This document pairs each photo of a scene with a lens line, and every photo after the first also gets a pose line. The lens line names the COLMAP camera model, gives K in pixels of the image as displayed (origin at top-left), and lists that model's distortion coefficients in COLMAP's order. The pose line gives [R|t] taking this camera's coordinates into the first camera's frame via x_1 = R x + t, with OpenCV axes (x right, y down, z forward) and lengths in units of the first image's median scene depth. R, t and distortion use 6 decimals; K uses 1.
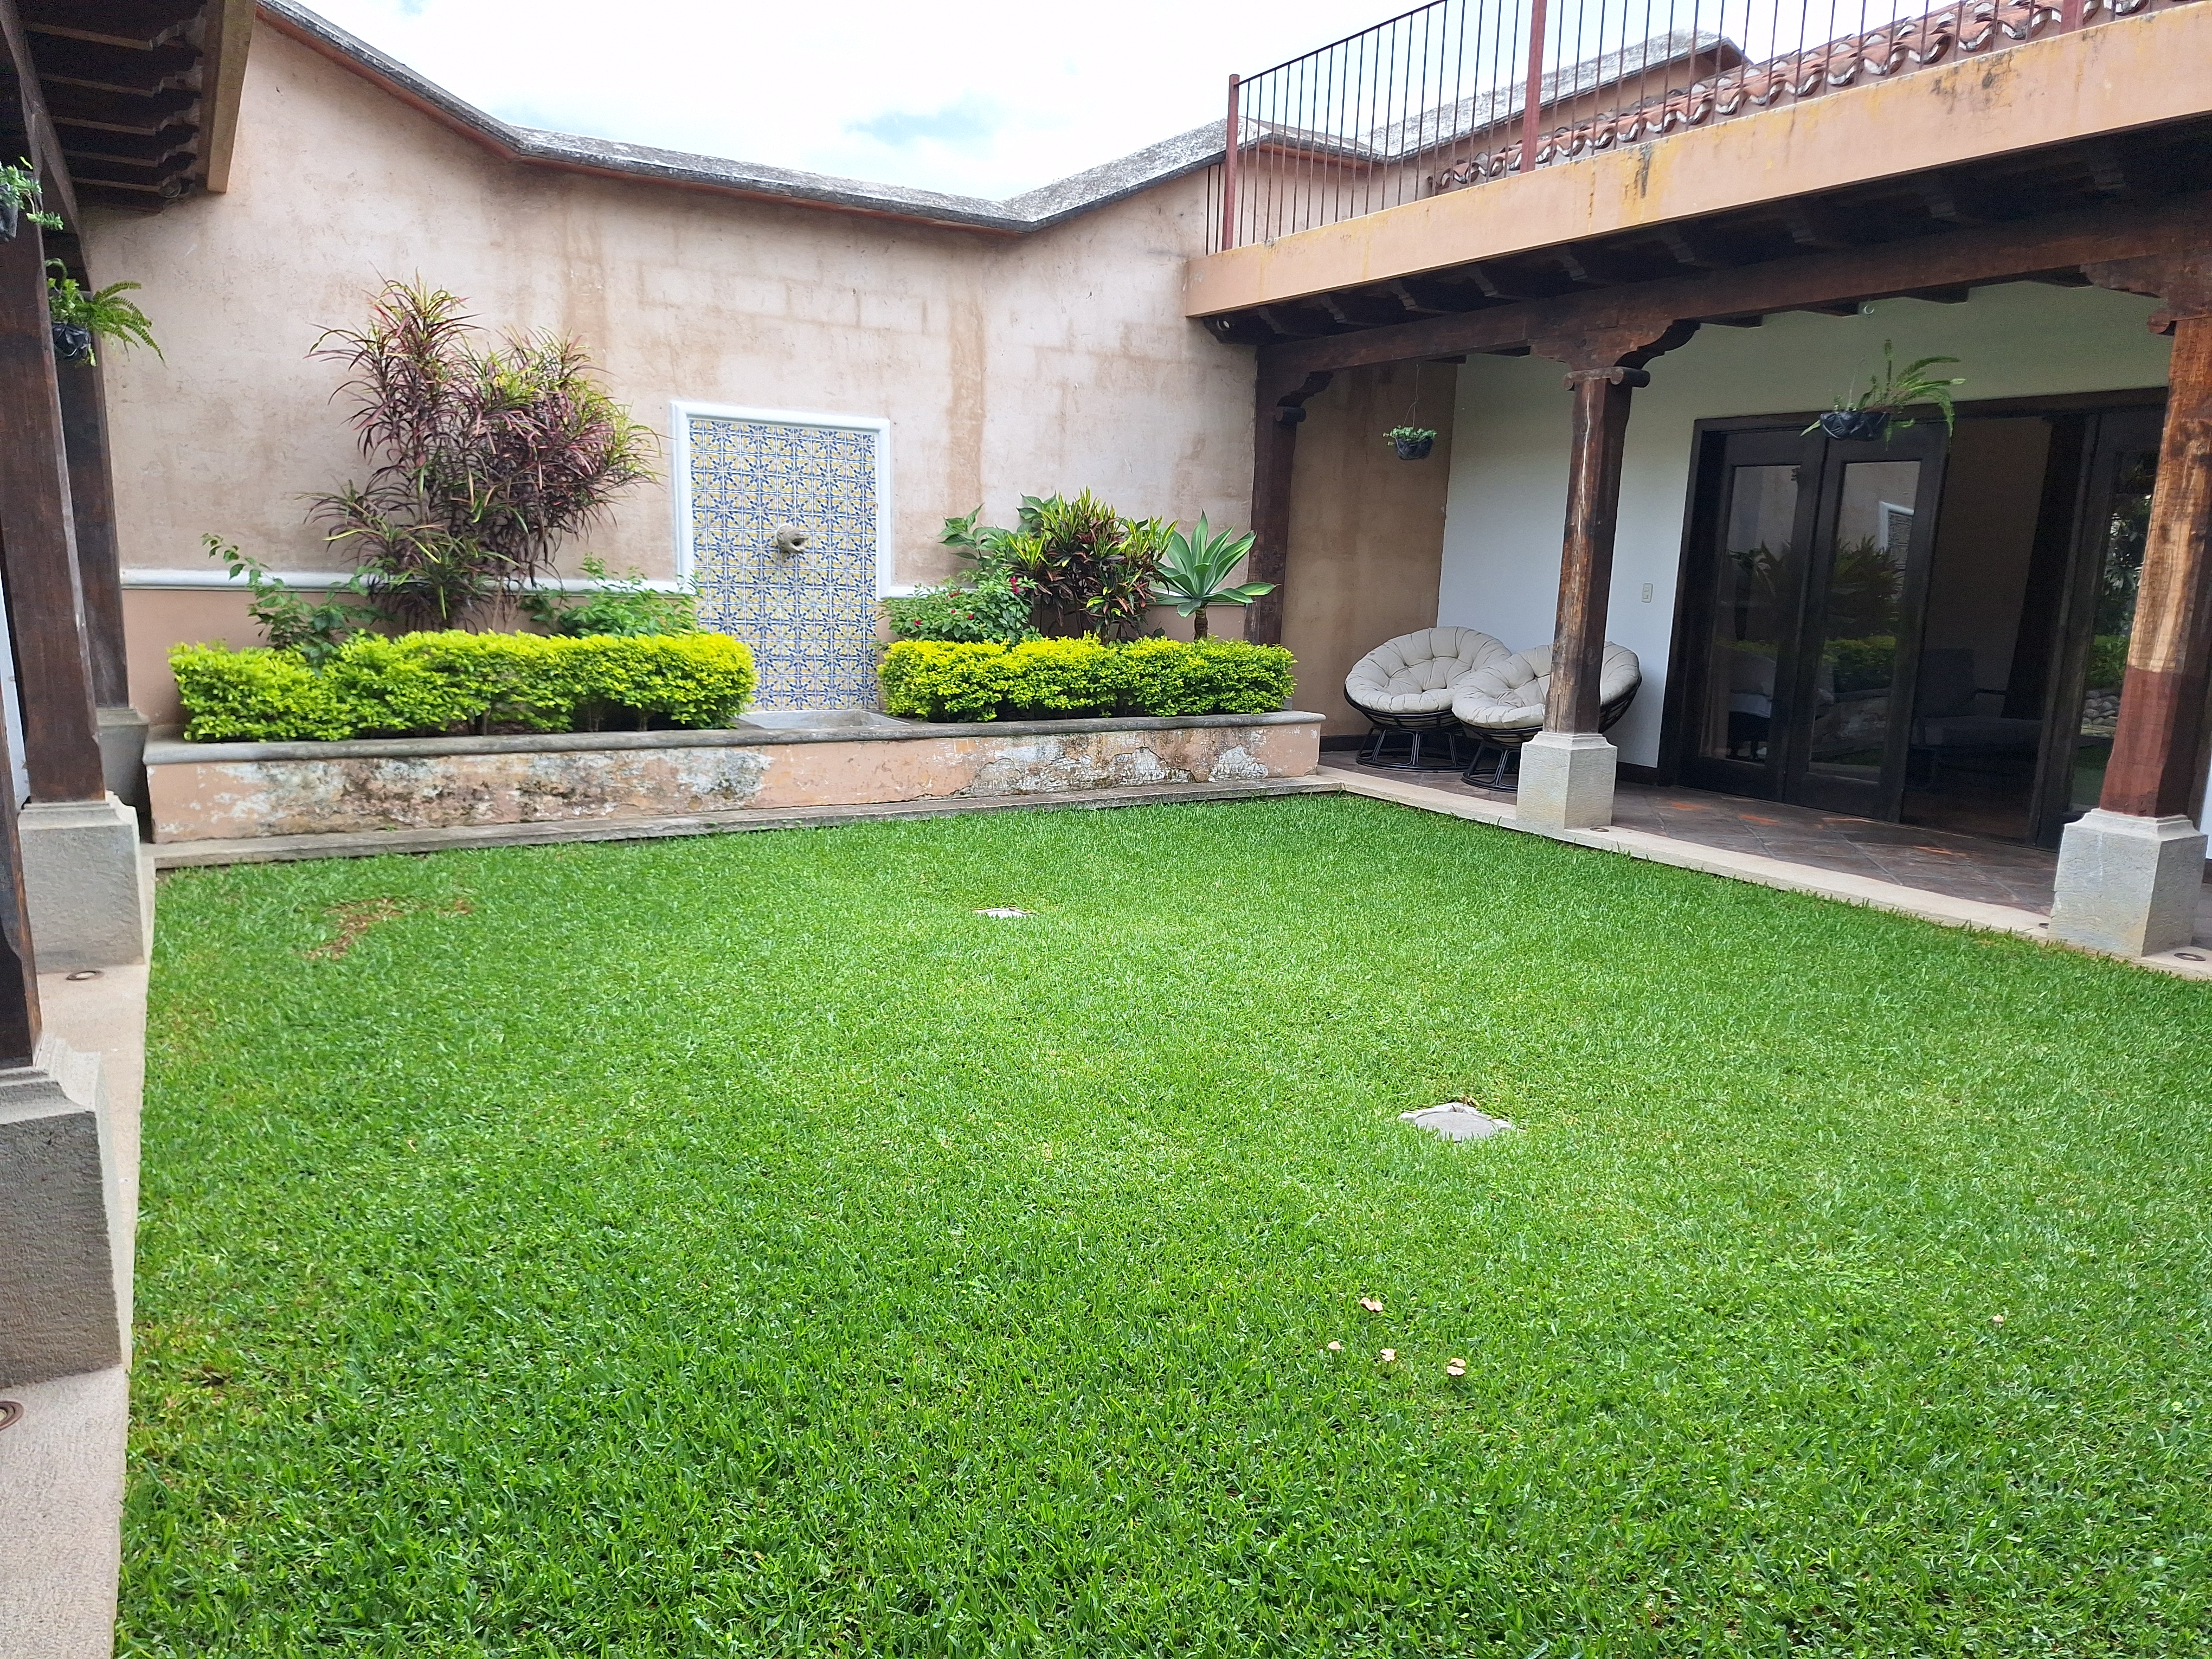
lens RADIAL K [[1499.8, 0, 1106.9], [0, 1499.8, 860.2], [0, 0, 1]] dist [0.000246, -0.076218]
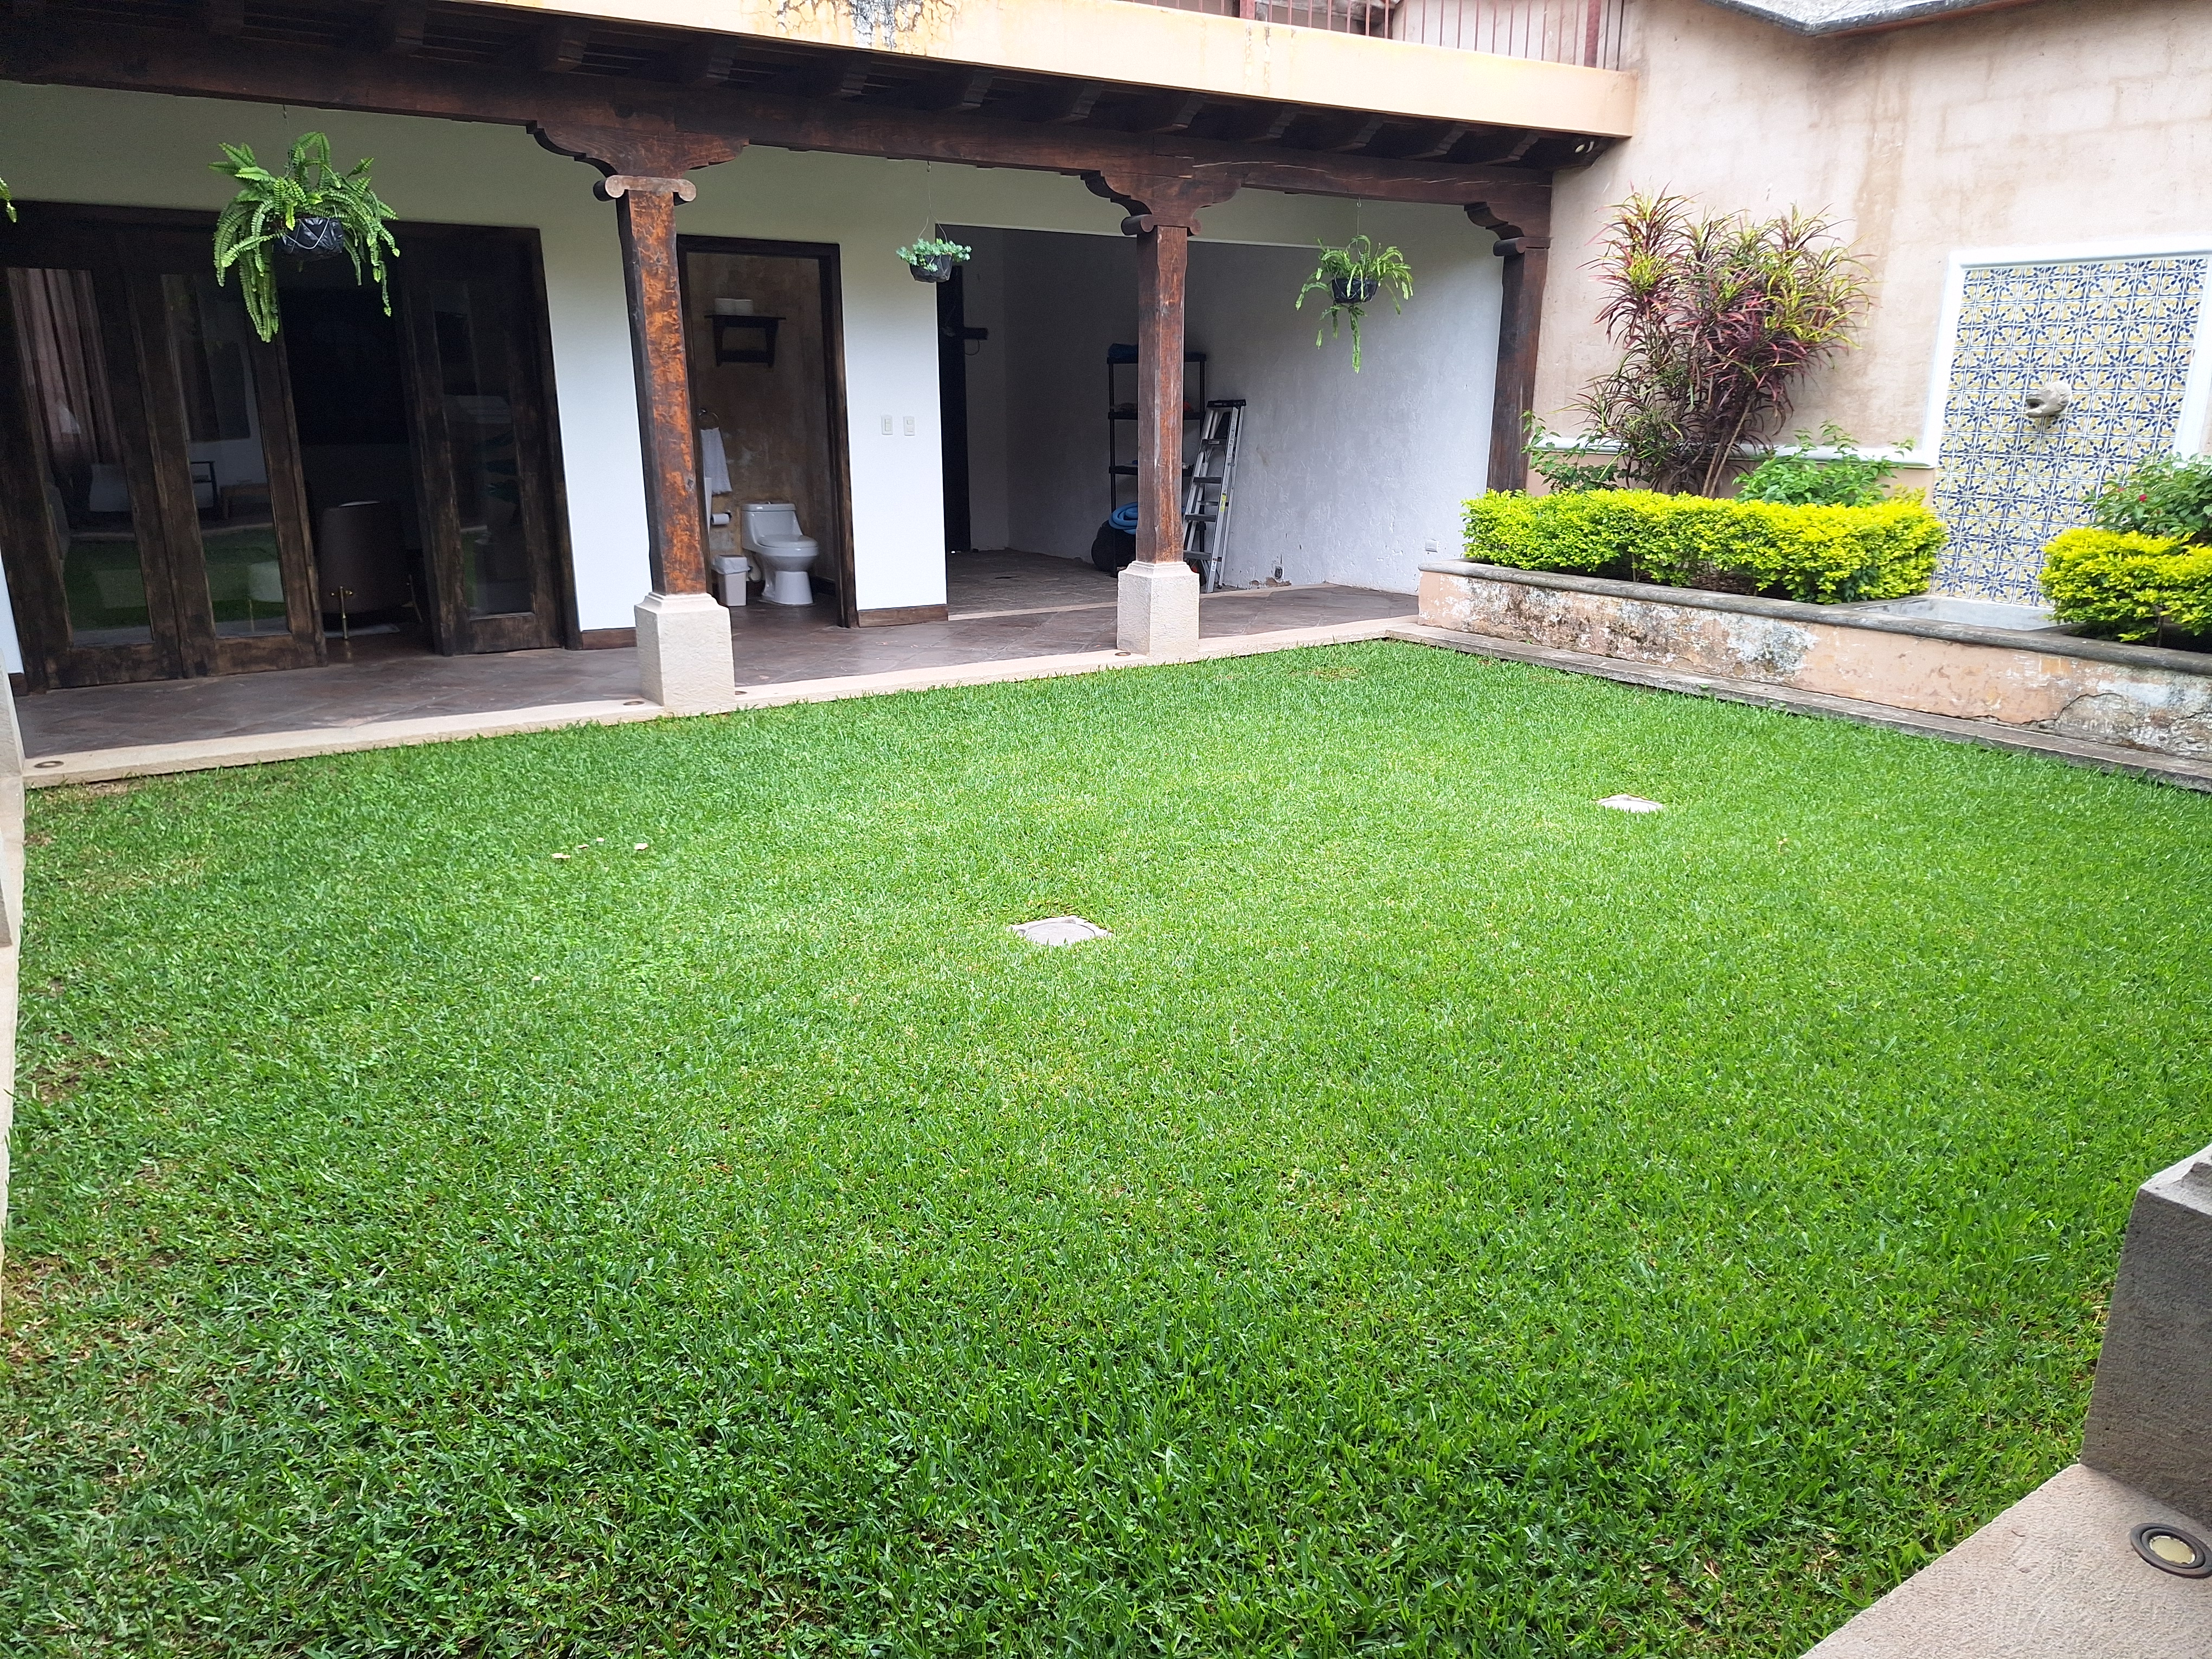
lens RADIAL K [[1497.1, 0, 1106.0], [0, 1497.1, 829.5], [0, 0, 1]] dist [-0.061368, 0.001569]
pose [[0.007175, 0.243189, -0.969952, 0.652081], [-0.178224, 0.954758, 0.238061, -0.088000], [0.983964, 0.171161, 0.050192, 0.502276]]
